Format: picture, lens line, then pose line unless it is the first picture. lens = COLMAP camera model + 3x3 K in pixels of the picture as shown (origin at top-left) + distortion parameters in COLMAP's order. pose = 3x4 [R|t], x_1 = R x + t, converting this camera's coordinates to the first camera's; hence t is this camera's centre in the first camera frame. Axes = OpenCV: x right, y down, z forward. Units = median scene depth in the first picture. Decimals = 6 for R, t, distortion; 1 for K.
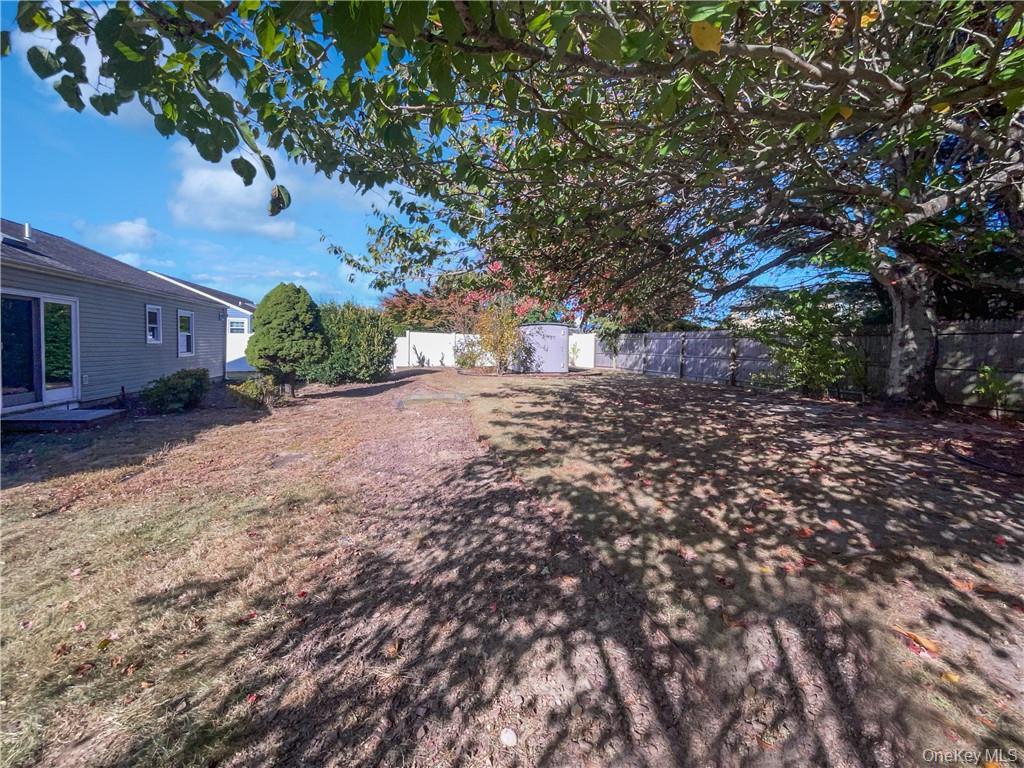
lens RADIAL K [[416.2, 0, 512.7], [0, 416.2, 356.8], [0, 0, 1]] dist [-0.001492, -0.000105]
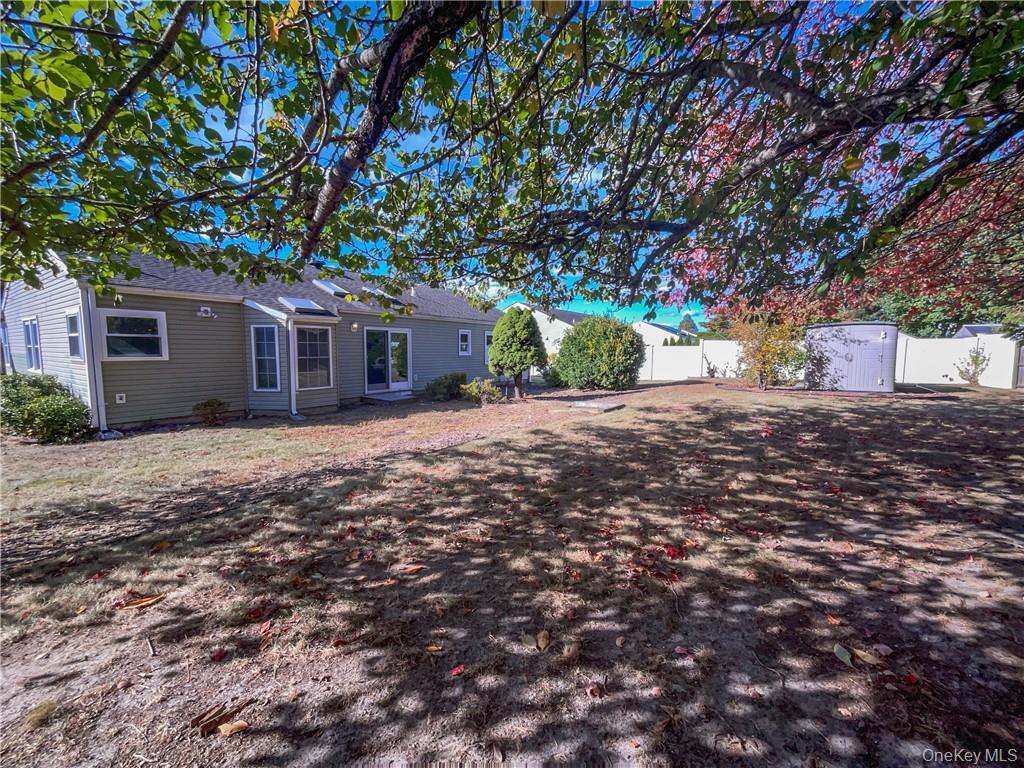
lens RADIAL K [[406.1, 0, 512.0], [0, 406.1, 384.0], [0, 0, 1]] dist [-0.000452, -0.000046]
pose [[0.681030, 0.045588, -0.730835, 0.274587], [-0.012551, 0.998640, 0.050596, -0.003954], [0.732148, -0.025285, 0.680676, 0.107408]]
